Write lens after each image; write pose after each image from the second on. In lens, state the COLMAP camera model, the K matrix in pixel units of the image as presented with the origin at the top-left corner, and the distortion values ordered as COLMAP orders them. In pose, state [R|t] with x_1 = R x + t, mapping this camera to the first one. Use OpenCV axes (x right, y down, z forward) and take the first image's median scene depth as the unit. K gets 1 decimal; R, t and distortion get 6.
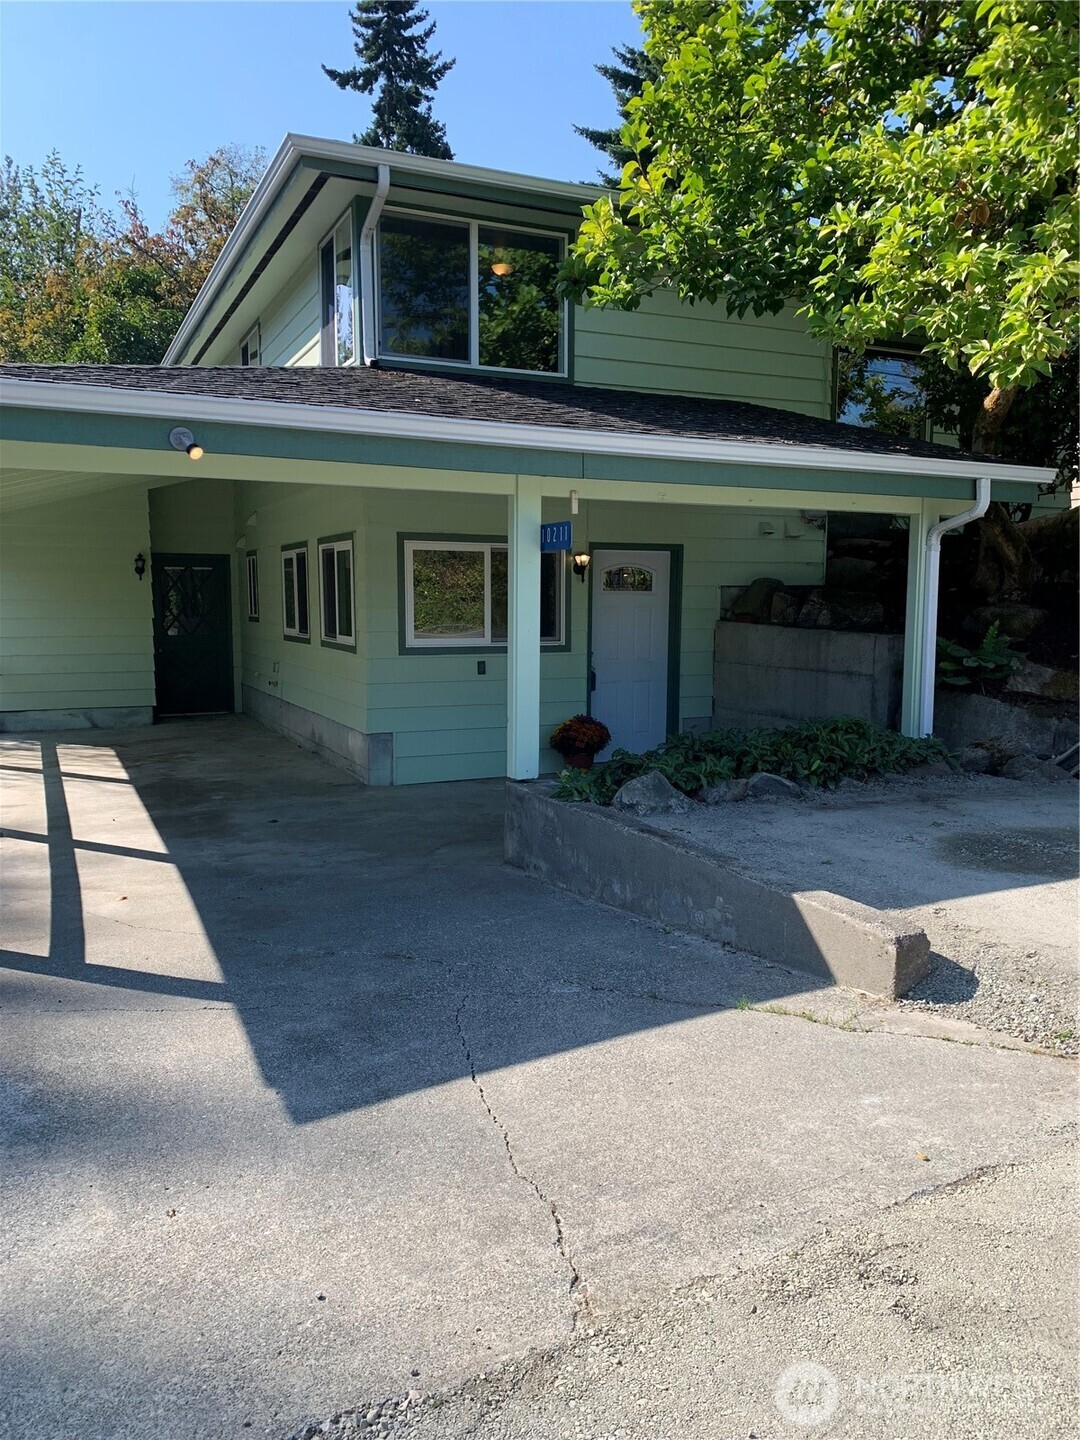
lens RADIAL K [[1093.4, 0, 541.0], [0, 1093.4, 732.1], [0, 0, 1]] dist [0.049507, -0.038368]
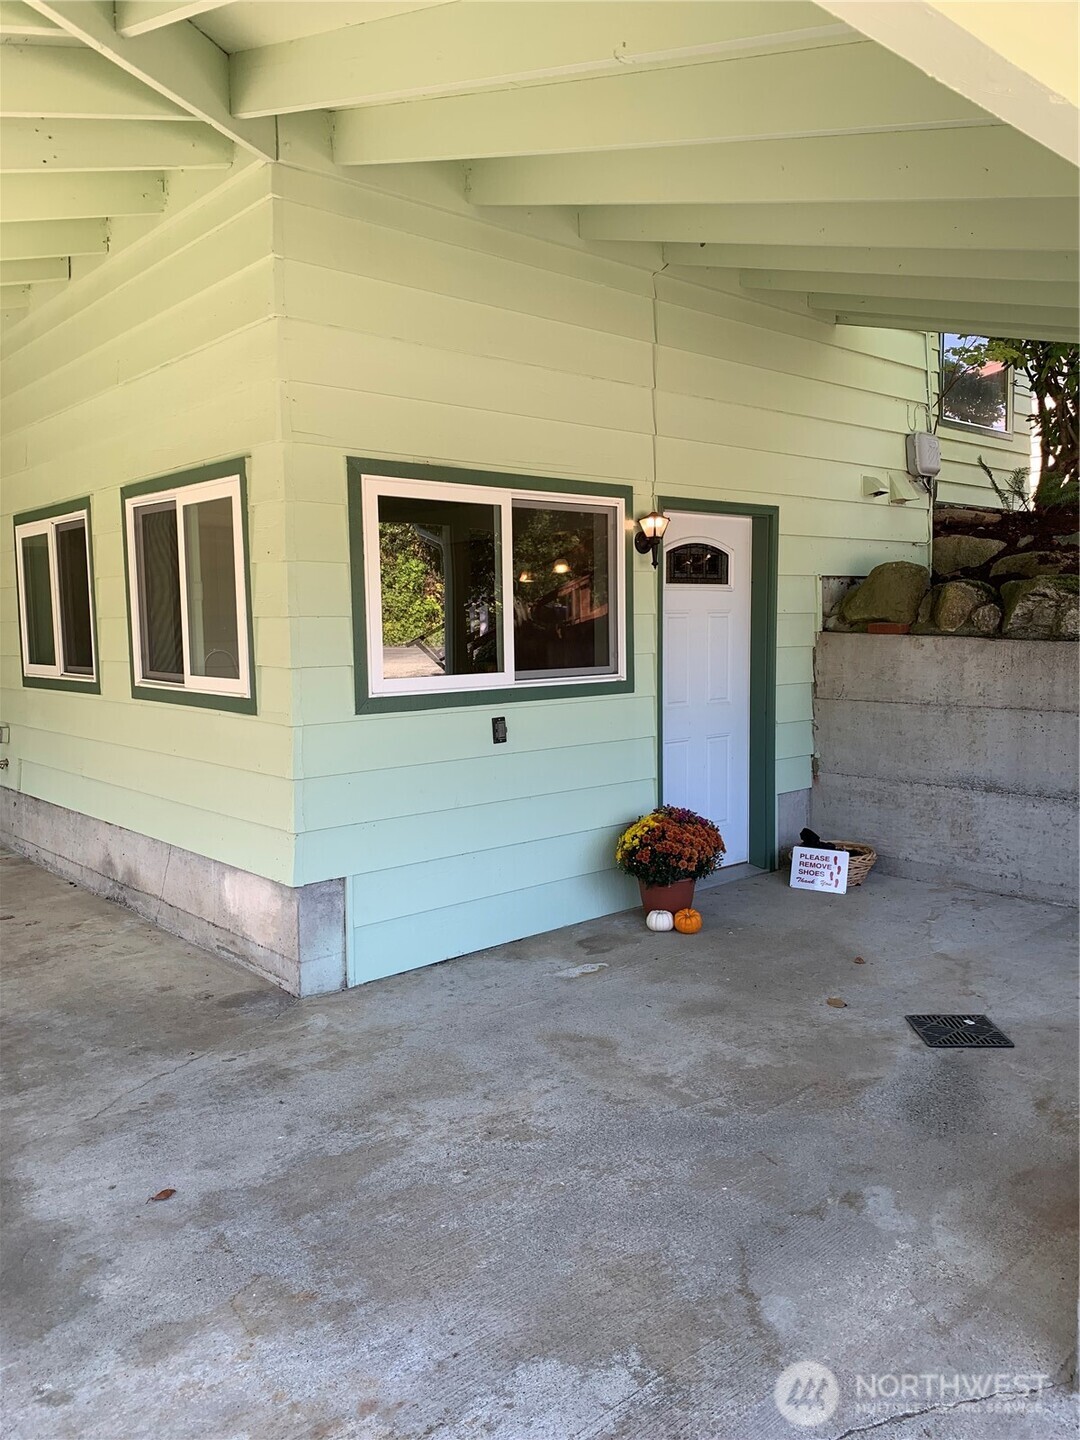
lens RADIAL K [[1093.4, 0, 540.3], [0, 1093.4, 705.4], [0, 0, 1]] dist [0.049507, -0.038368]
pose [[0.958613, -0.038417, 0.282108, -0.172606], [0.051626, 0.997883, -0.039539, -0.047175], [-0.279992, 0.052467, 0.958567, 0.480545]]
